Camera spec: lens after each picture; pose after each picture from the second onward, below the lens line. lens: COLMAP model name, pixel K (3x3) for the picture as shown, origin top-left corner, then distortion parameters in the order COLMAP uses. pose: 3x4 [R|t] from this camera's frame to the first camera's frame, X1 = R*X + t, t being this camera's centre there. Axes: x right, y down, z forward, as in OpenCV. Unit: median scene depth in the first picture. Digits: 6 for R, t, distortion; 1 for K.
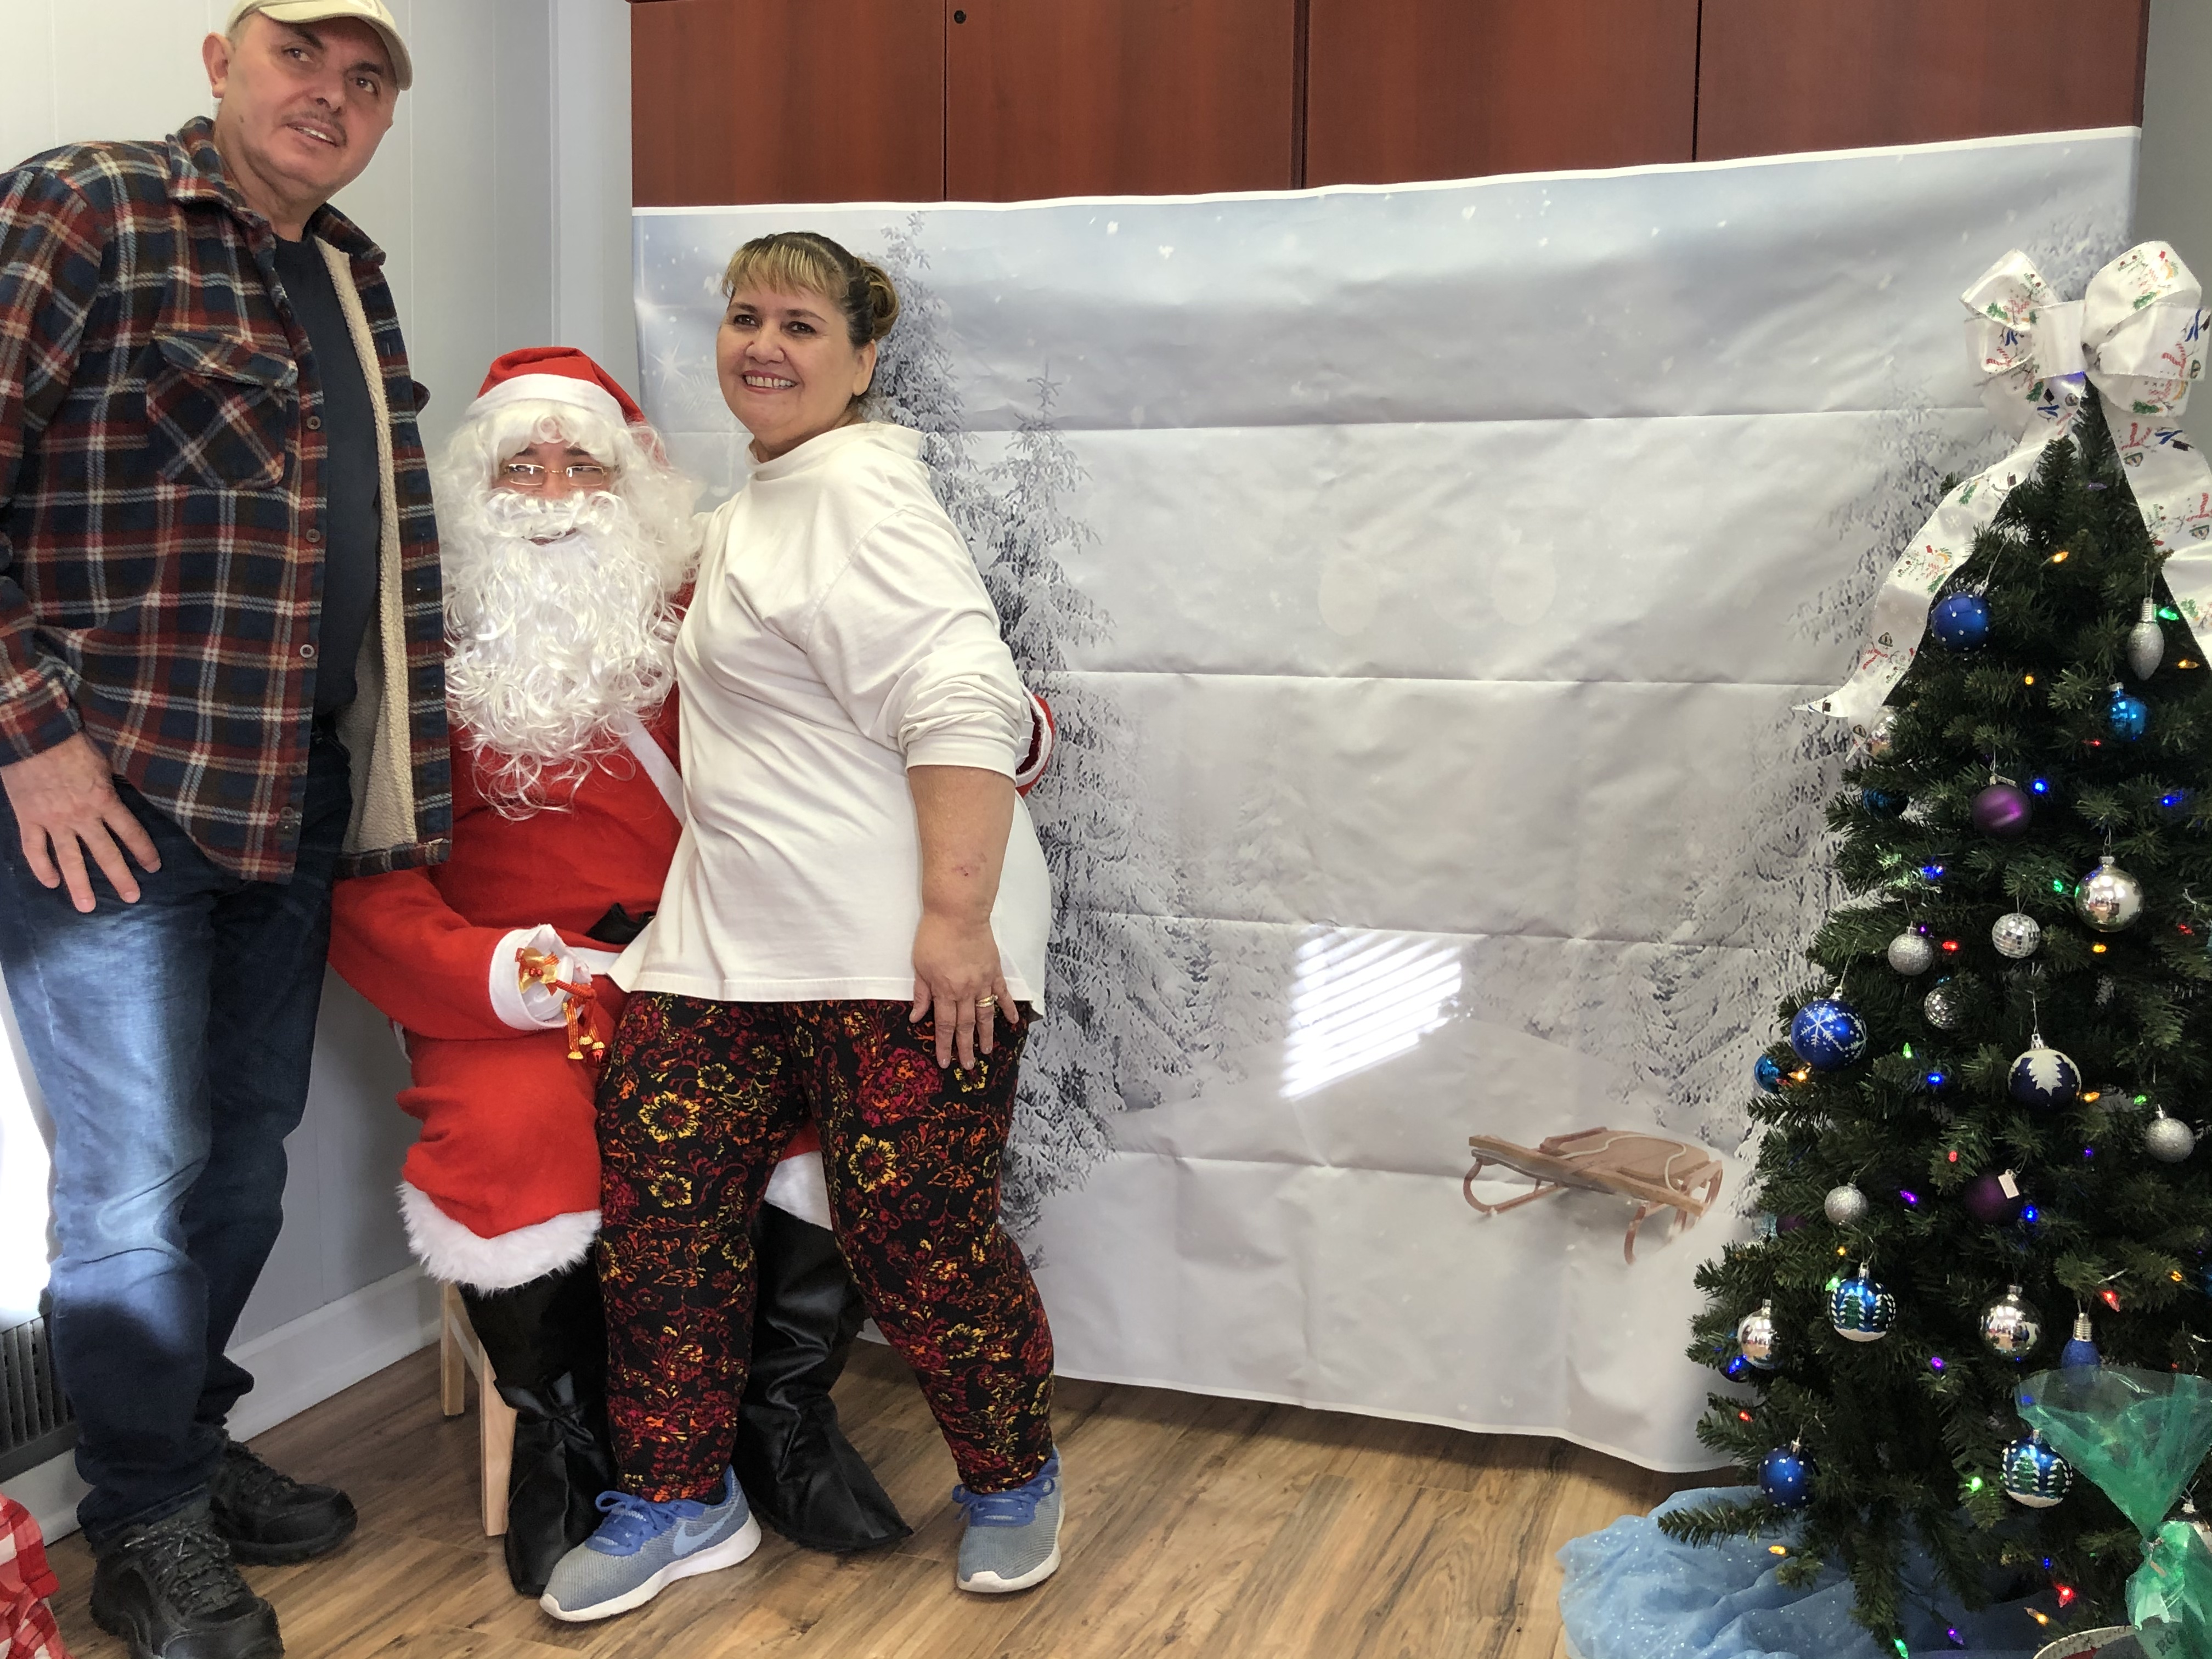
lens RADIAL K [[2128.5, 0, 1124.3], [0, 2128.5, 796.5], [0, 0, 1]] dist [0.008125, 0.000000]
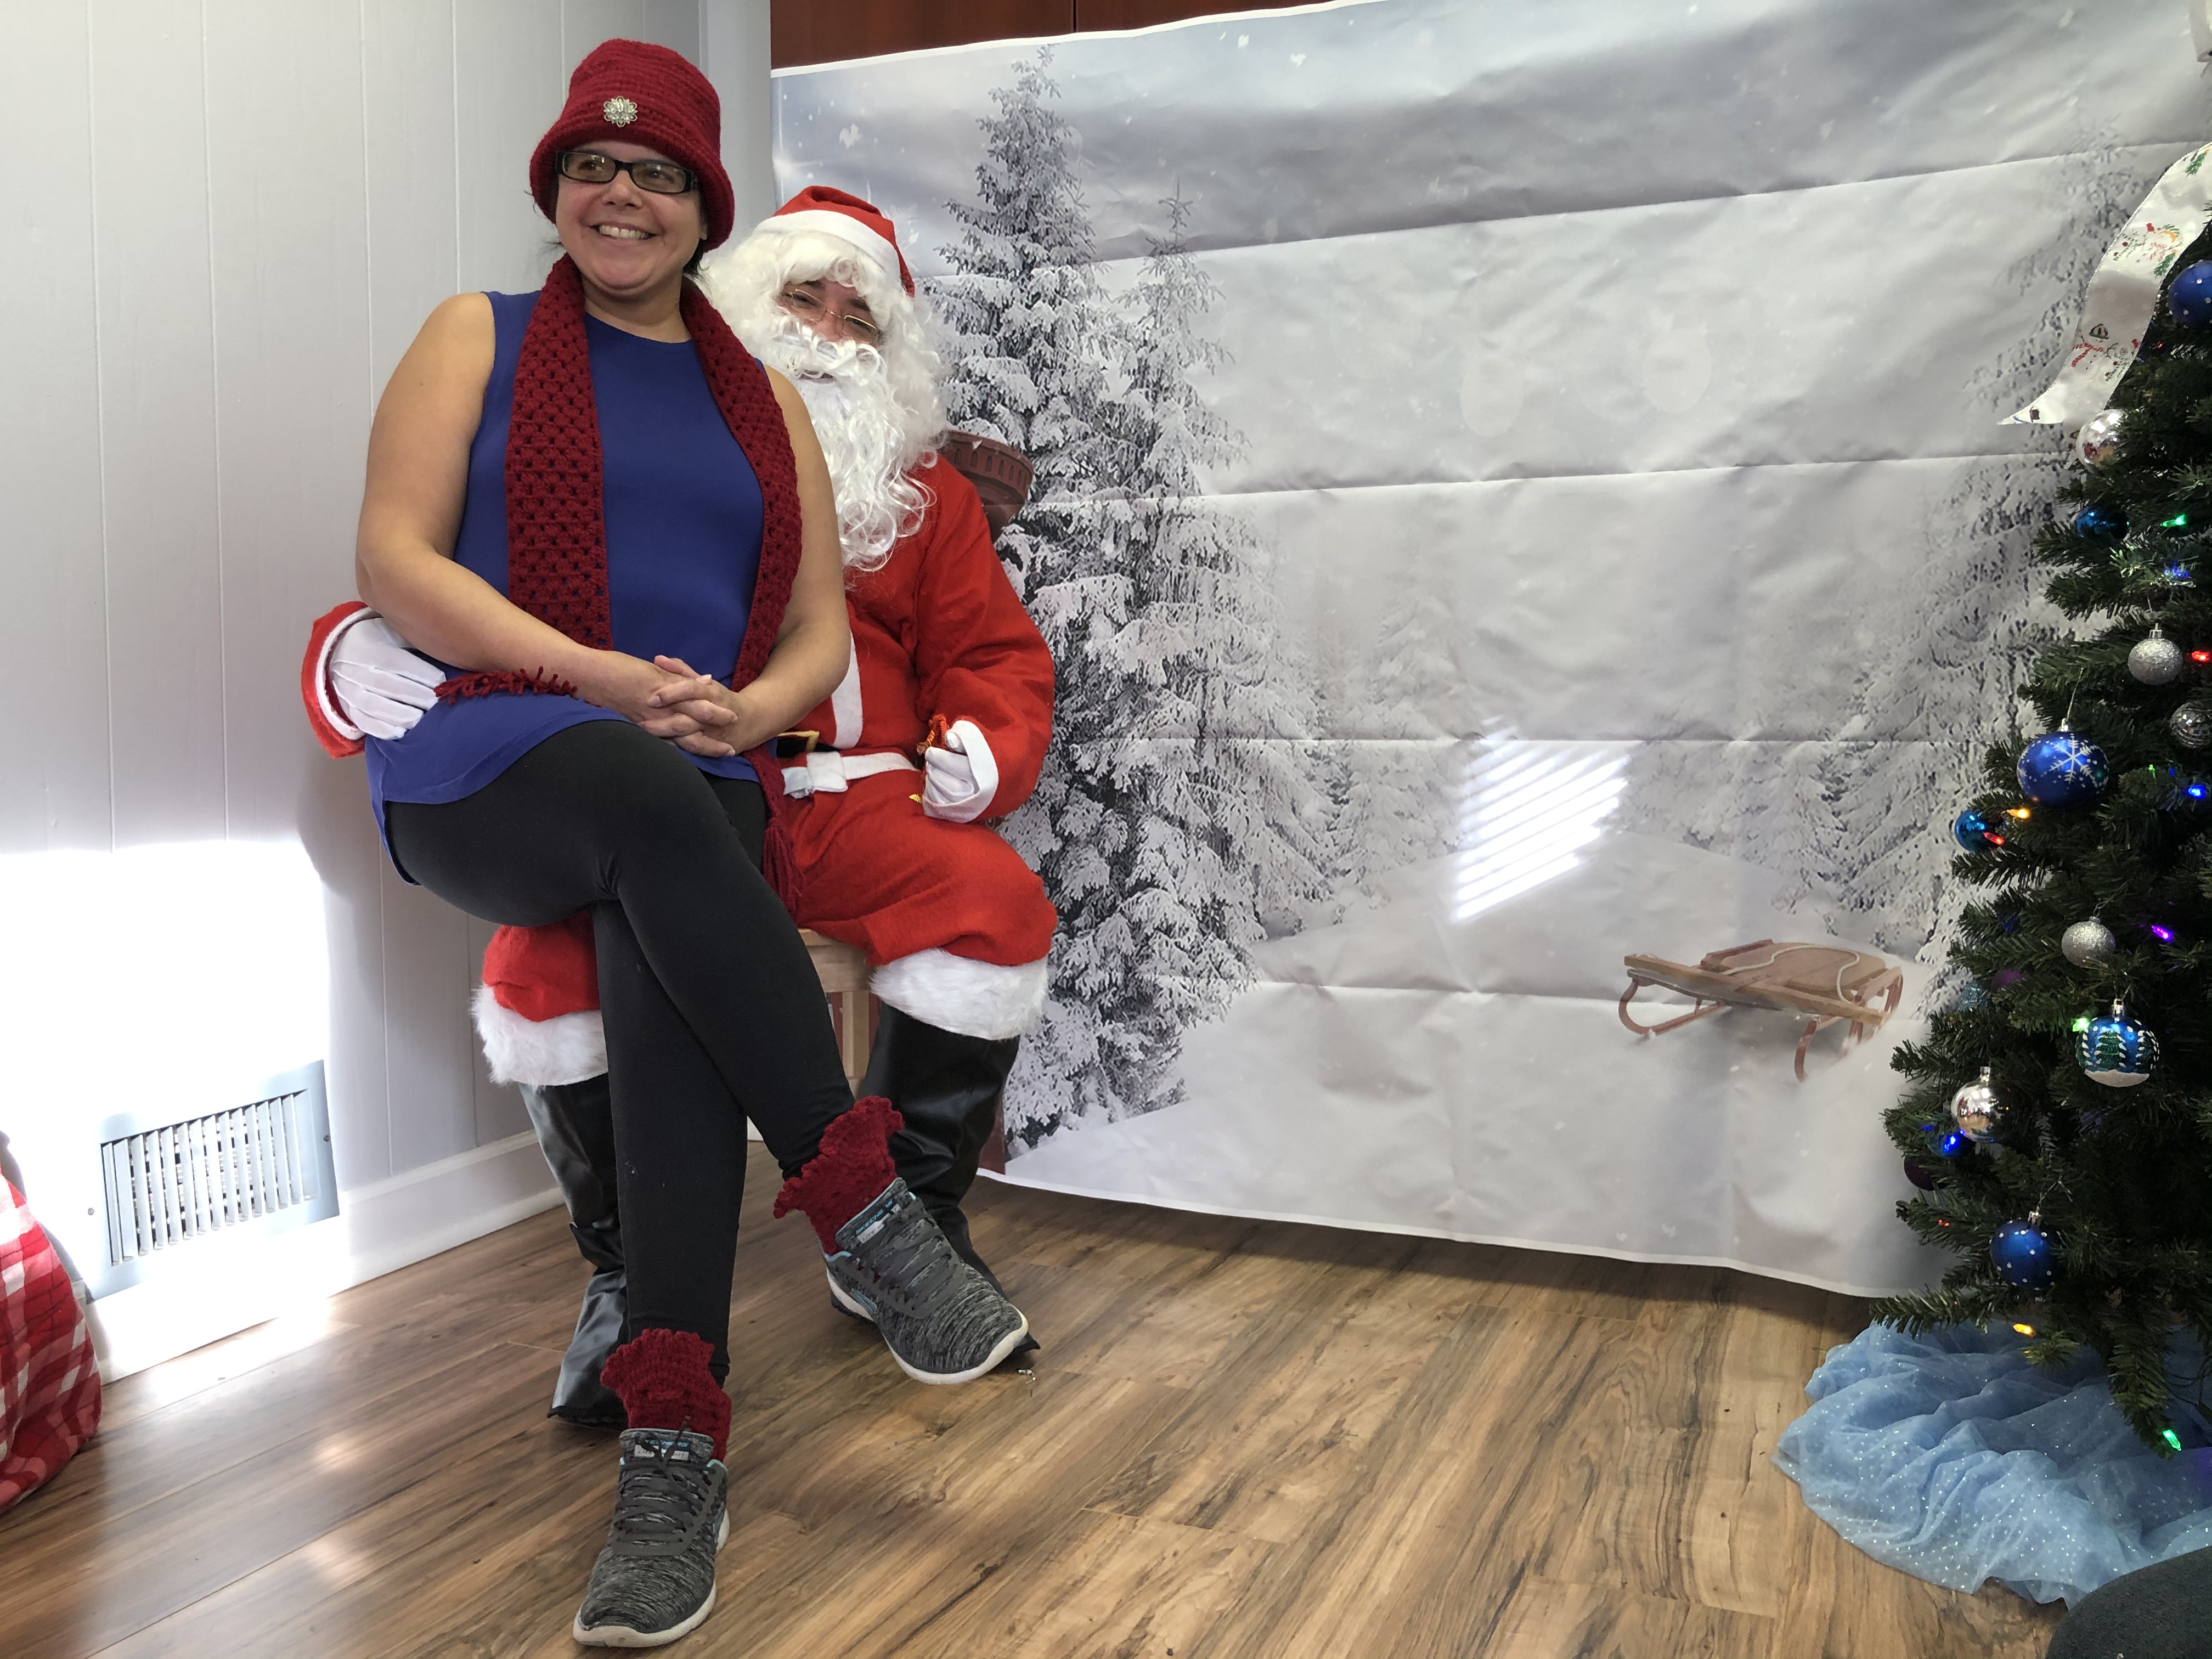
lens RADIAL K [[1826.3, 0, 1114.8], [0, 1826.3, 816.1], [0, 0, 1]] dist [0.007390, 0.005886]
pose [[0.997969, -0.010478, -0.062826, -0.016571], [0.008526, 0.999475, -0.031263, 0.127351], [0.063121, 0.030664, 0.997535, 0.164427]]
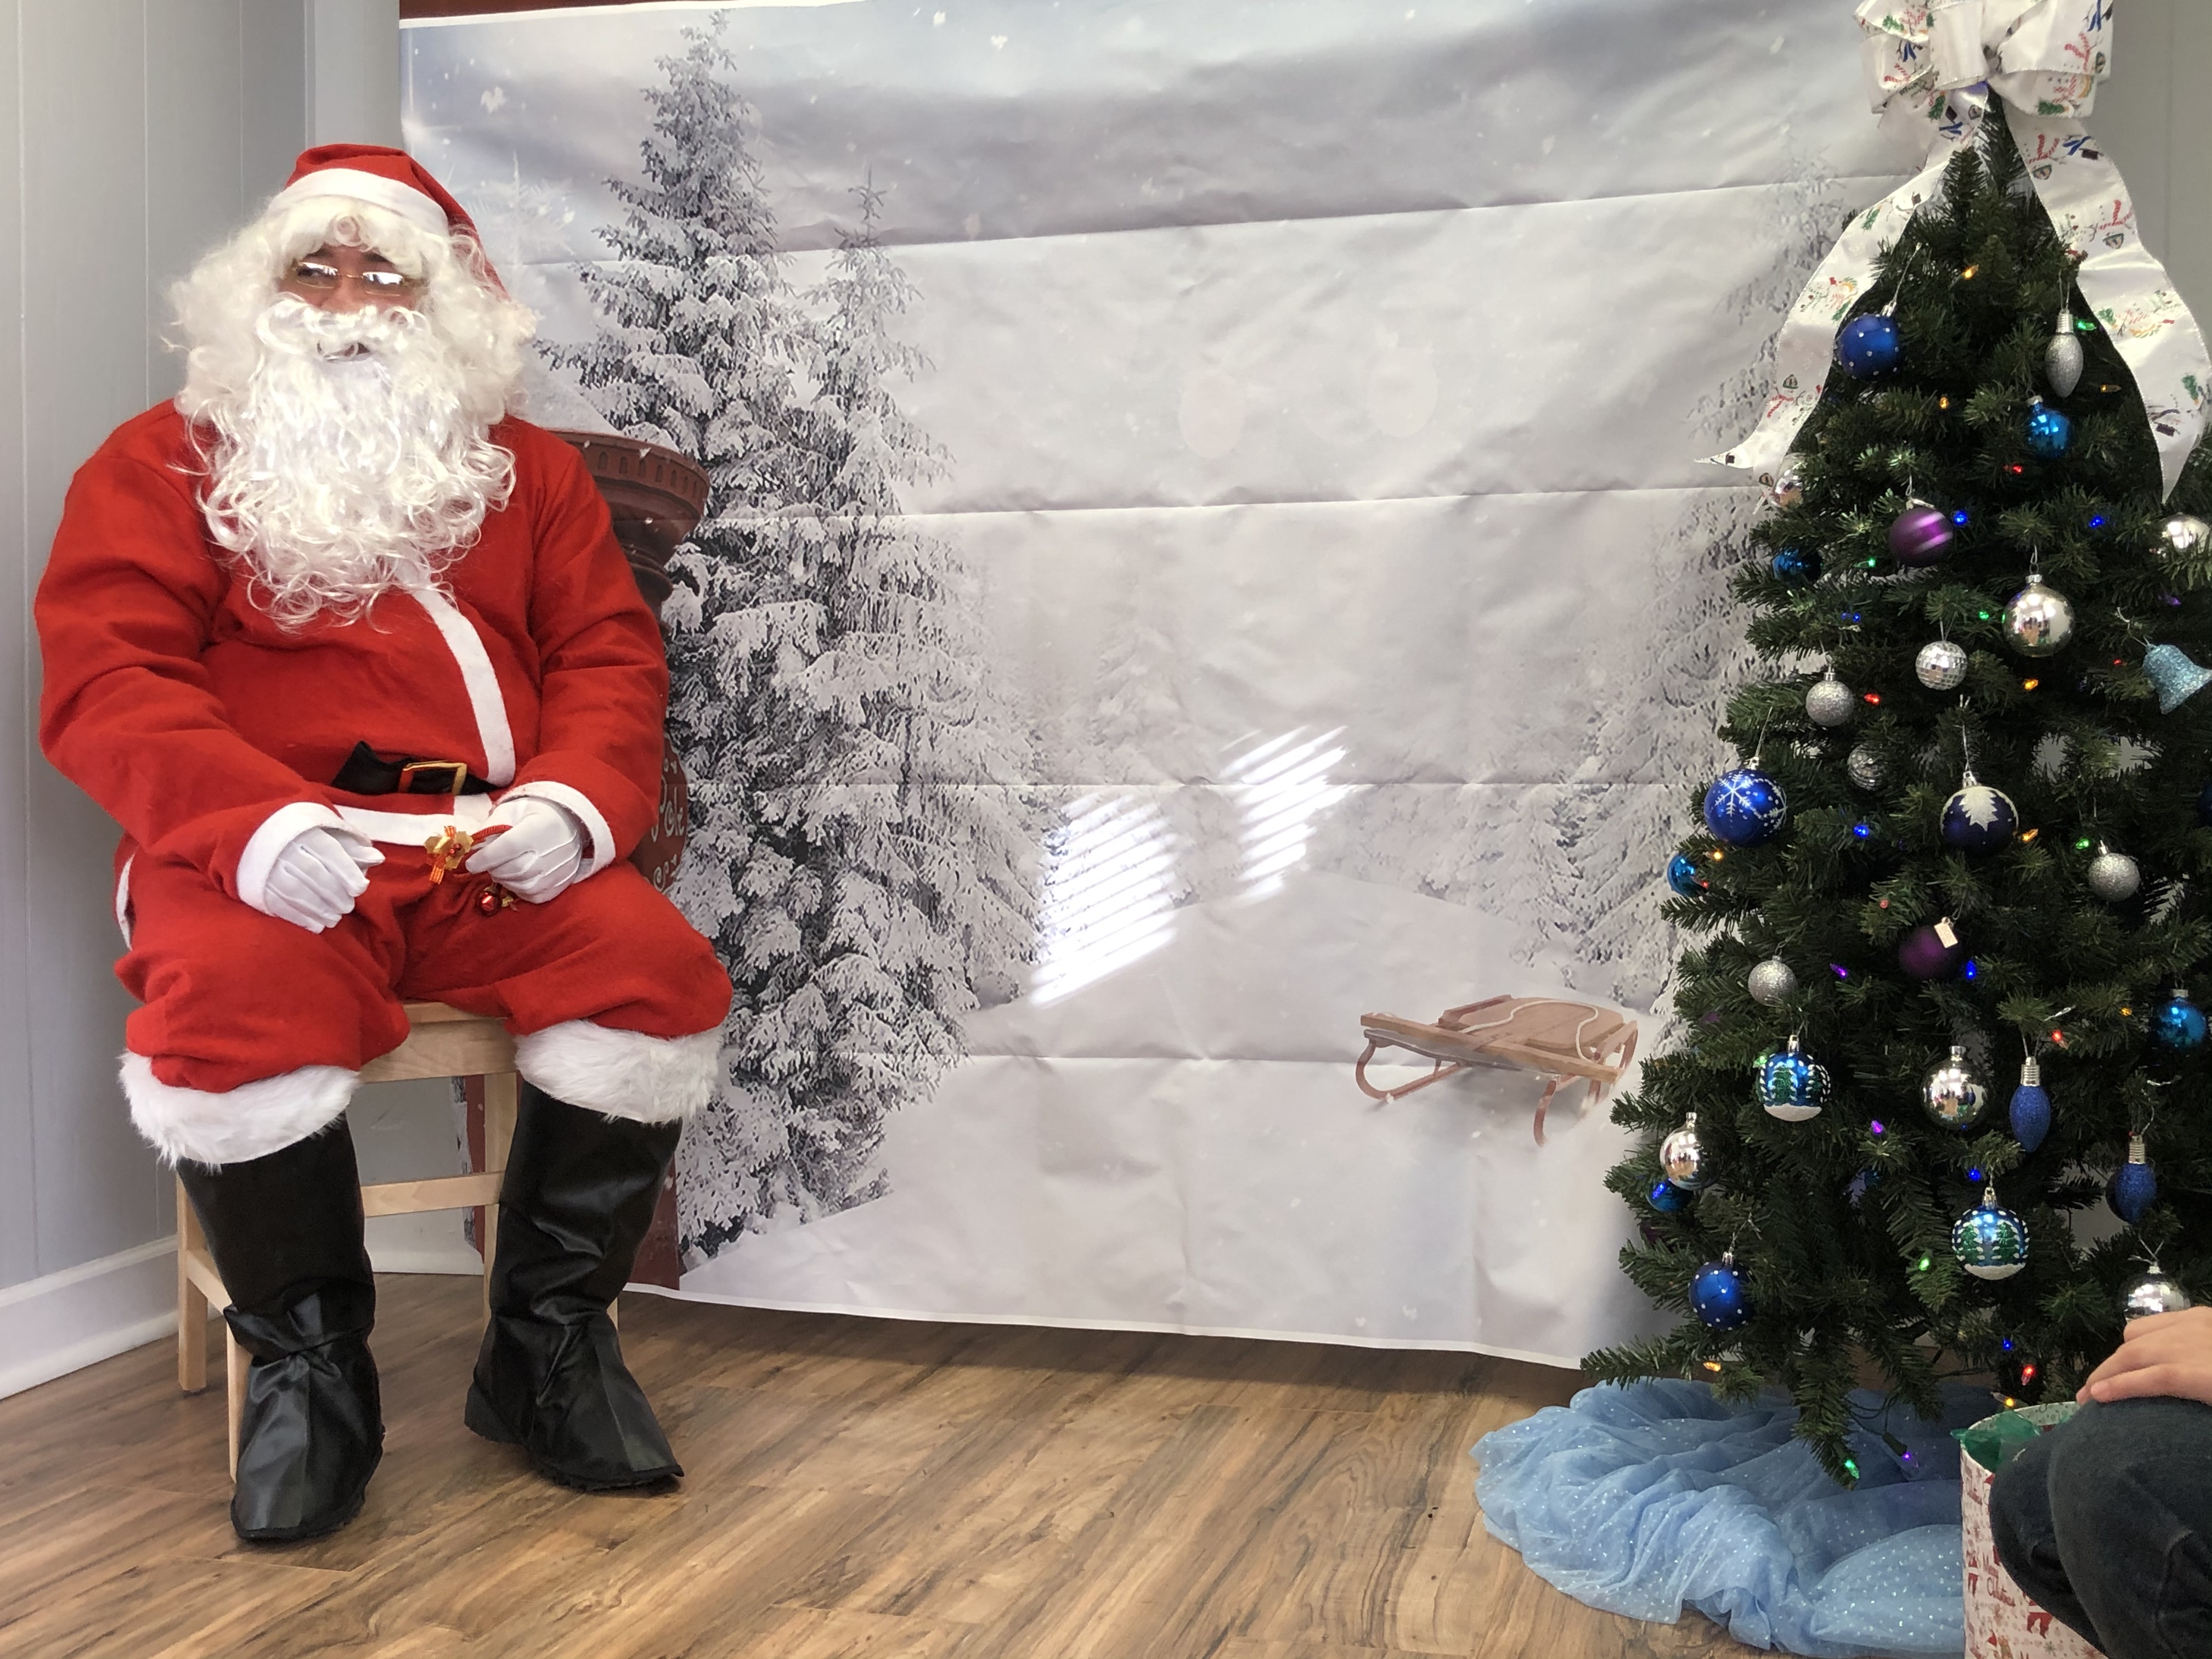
lens RADIAL K [[2439.3, 0, 1106.5], [0, 2439.3, 797.5], [0, 0, 1]] dist [0.003934, 0.000000]
pose [[0.998025, -0.018305, 0.060085, -0.003428], [0.022320, 0.997514, -0.066842, 0.141397], [-0.058712, 0.068051, 0.995953, -0.016502]]
